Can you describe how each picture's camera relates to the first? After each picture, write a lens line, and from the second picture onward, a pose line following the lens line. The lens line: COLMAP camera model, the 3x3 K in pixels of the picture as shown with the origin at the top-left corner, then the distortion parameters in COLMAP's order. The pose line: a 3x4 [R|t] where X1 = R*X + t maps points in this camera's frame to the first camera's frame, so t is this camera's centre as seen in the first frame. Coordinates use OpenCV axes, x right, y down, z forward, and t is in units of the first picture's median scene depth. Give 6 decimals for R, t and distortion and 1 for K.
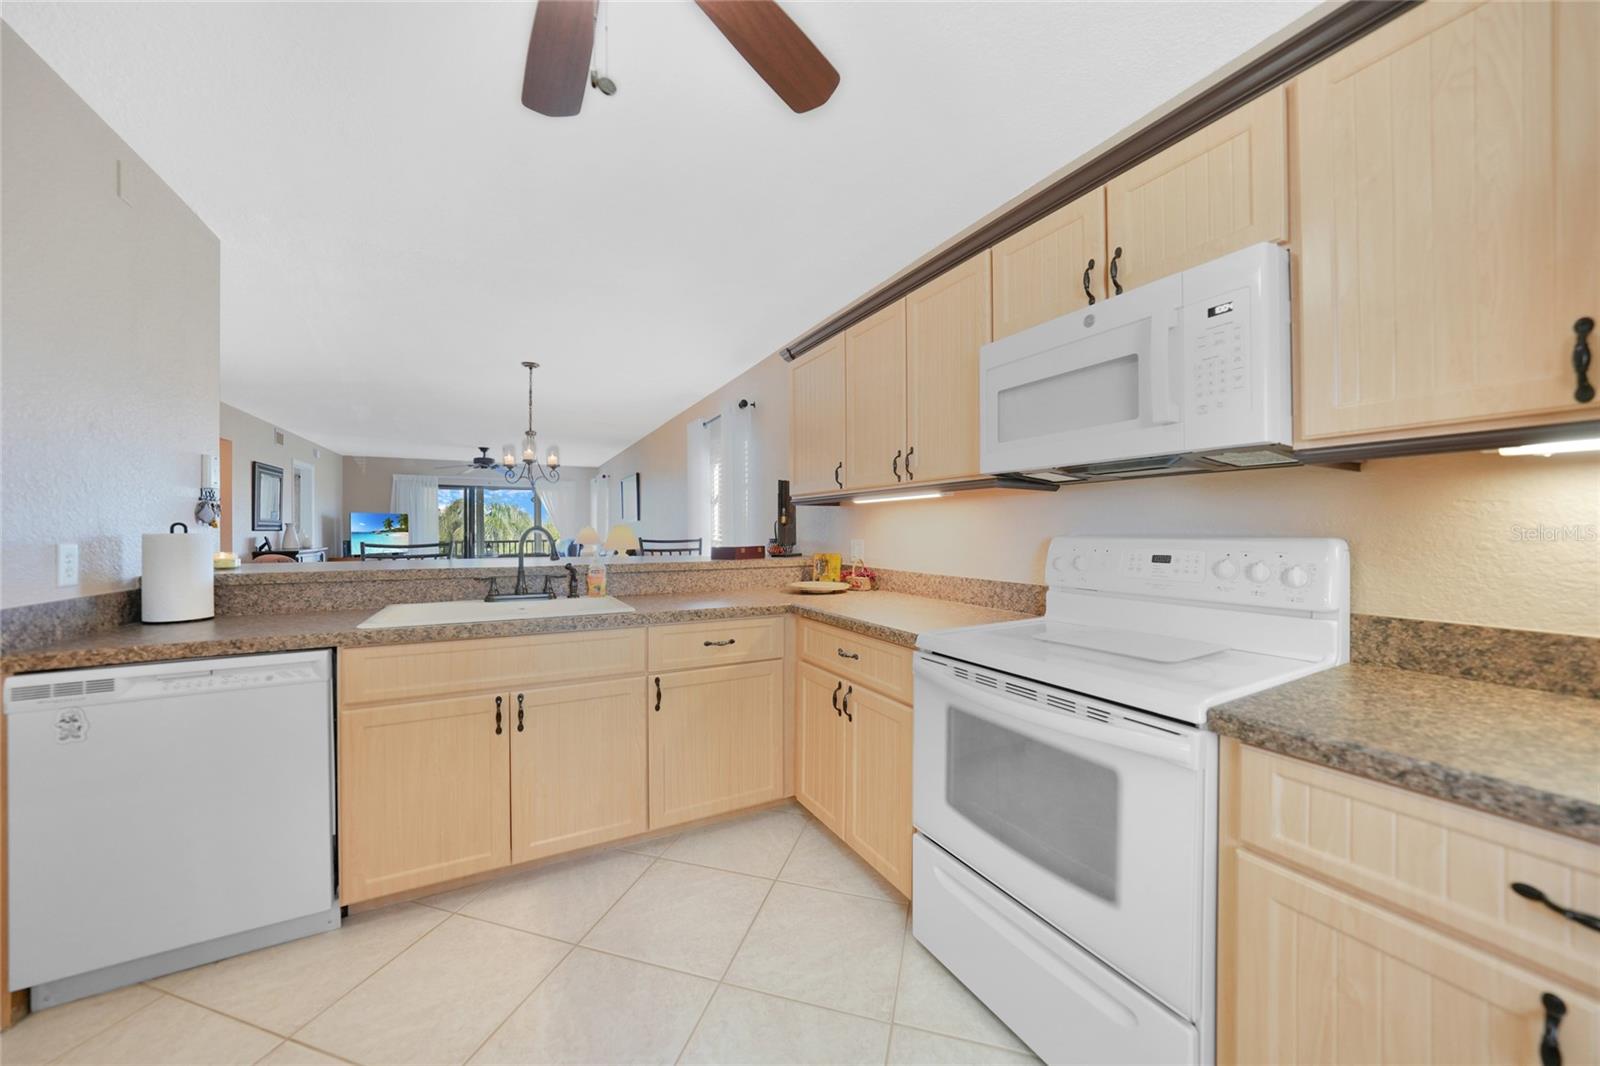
lens RADIAL K [[564.0, 0, 804.5], [0, 564.0, 531.6], [0, 0, 1]] dist [-0.018176, 0.002599]
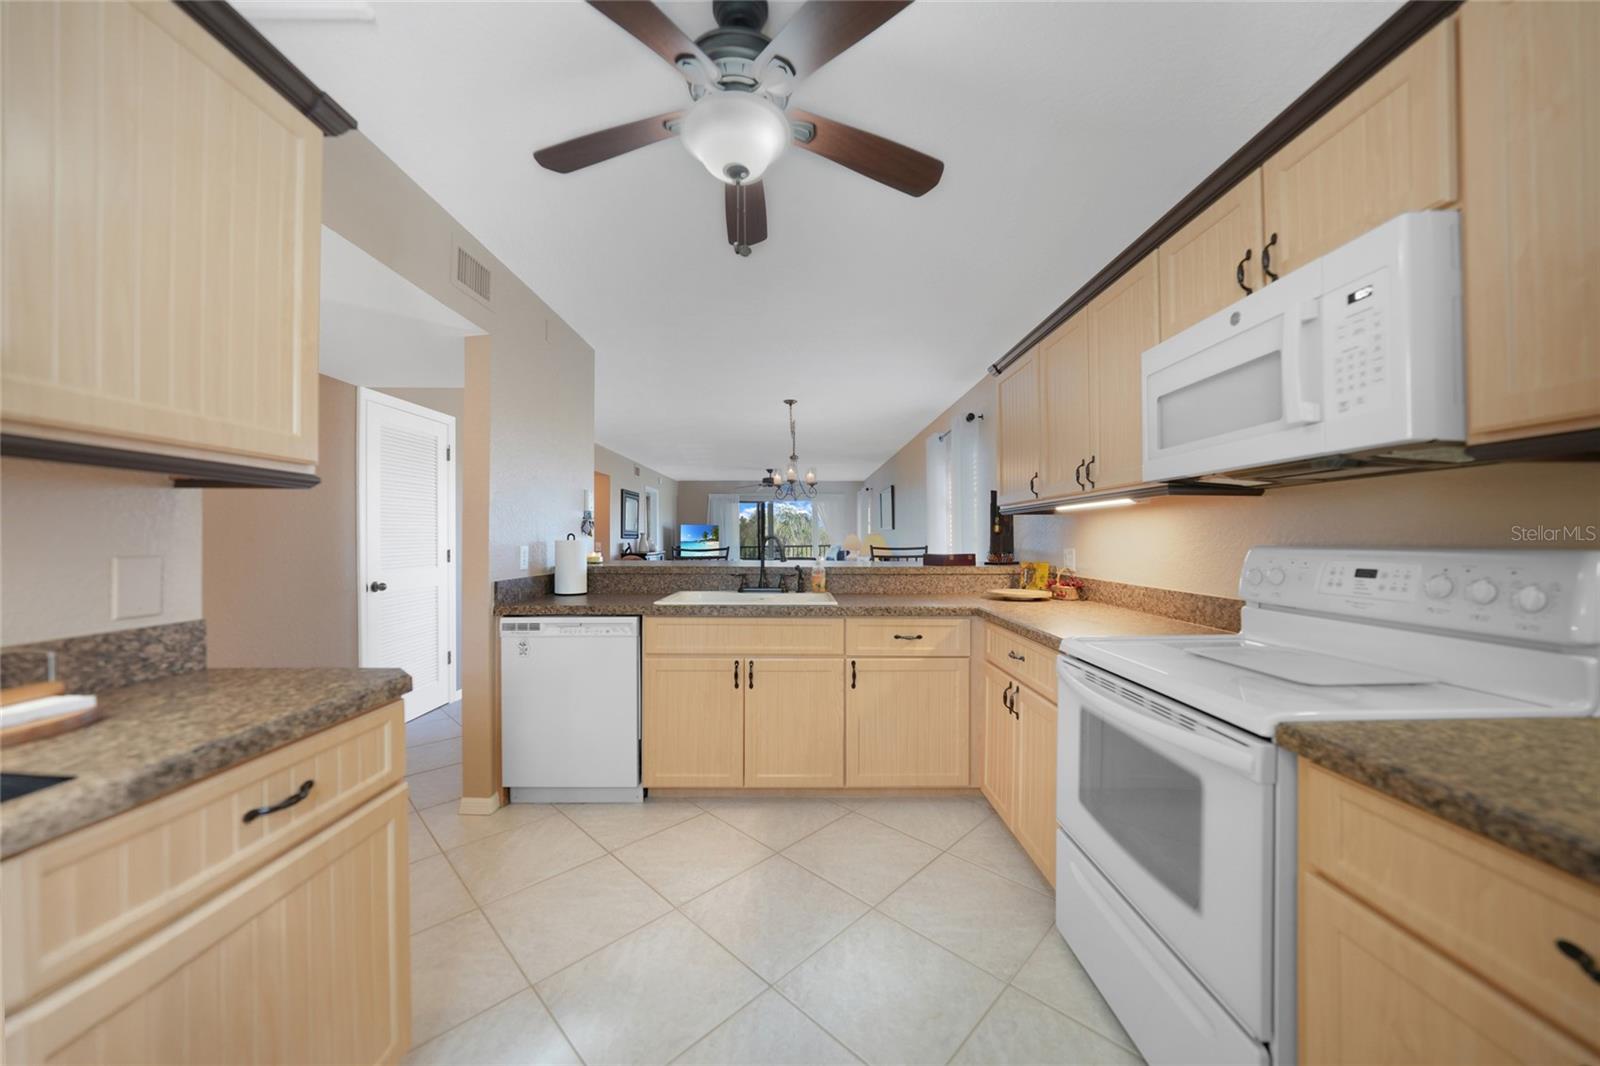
lens RADIAL K [[564.0, 0, 801.4], [0, 564.0, 534.3], [0, 0, 1]] dist [-0.018176, 0.002599]
pose [[0.882103, -0.001698, -0.471053, 0.272819], [-0.002748, 0.999958, -0.008752, -0.000973], [0.471048, 0.009015, 0.882062, -0.155058]]
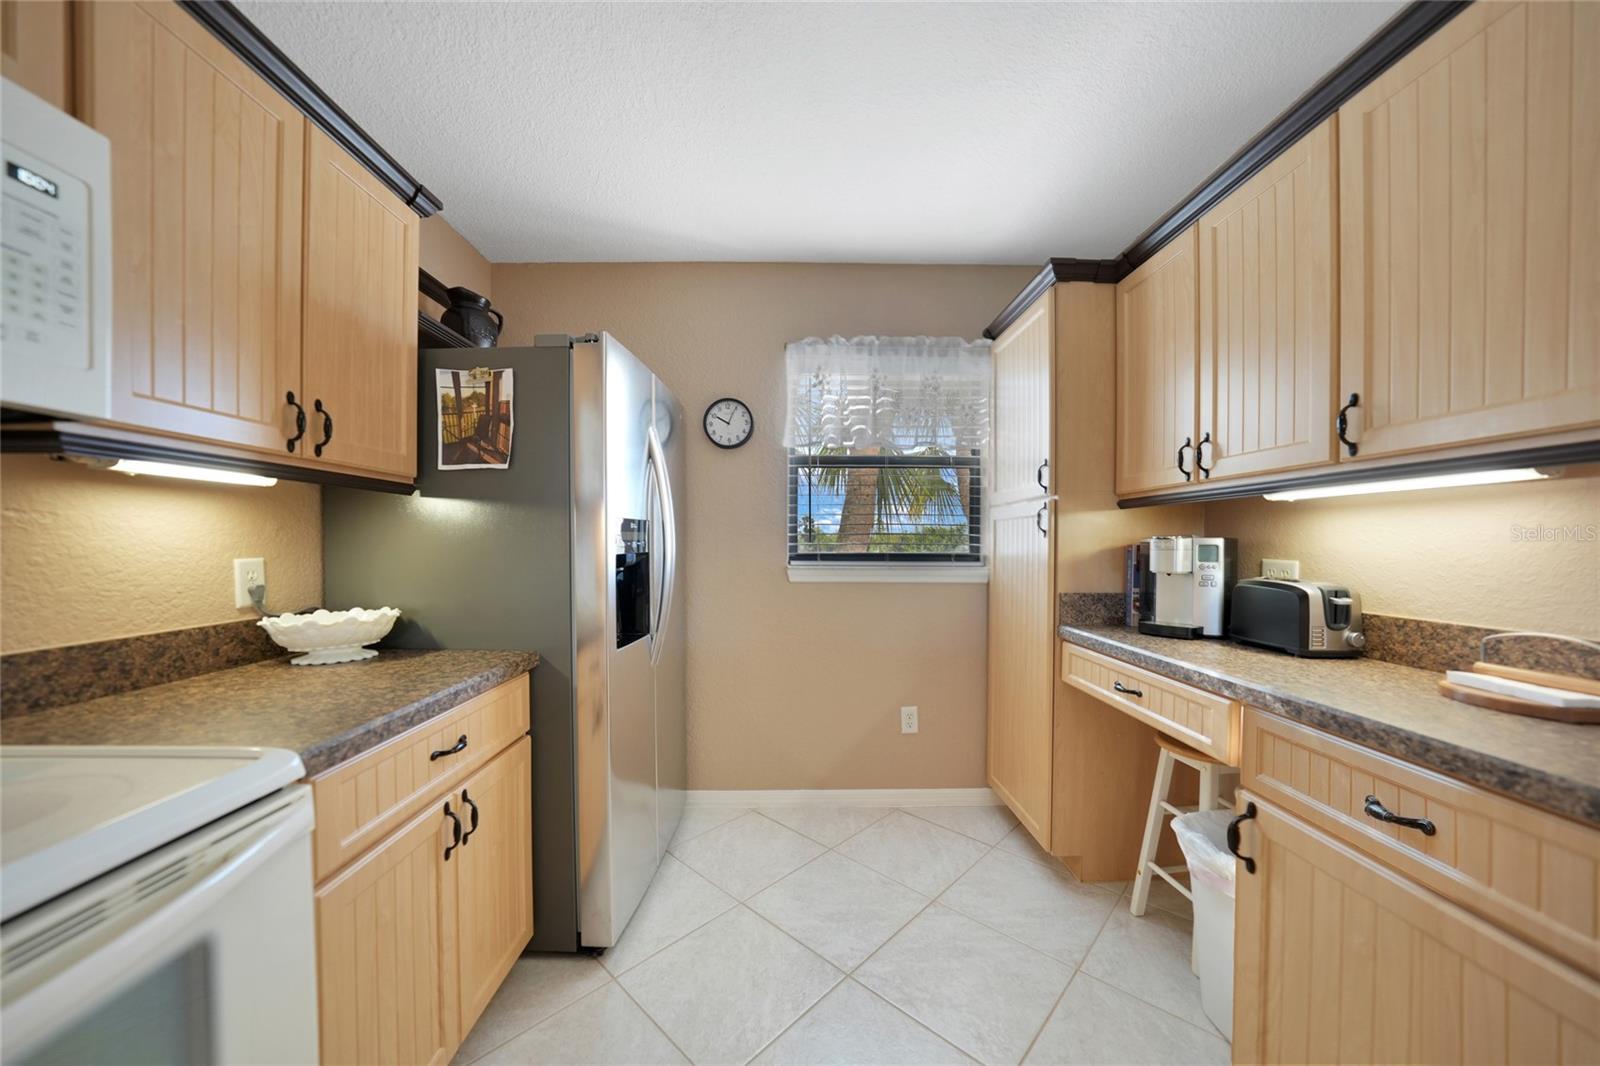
lens RADIAL K [[564.0, 0, 800.2], [0, 564.0, 546.0], [0, 0, 1]] dist [-0.018176, 0.002599]
pose [[-0.885717, -0.000657, 0.464225, -0.201516], [0.004891, 0.999930, 0.010748, -0.001322], [-0.464199, 0.011790, -0.885652, 0.844035]]
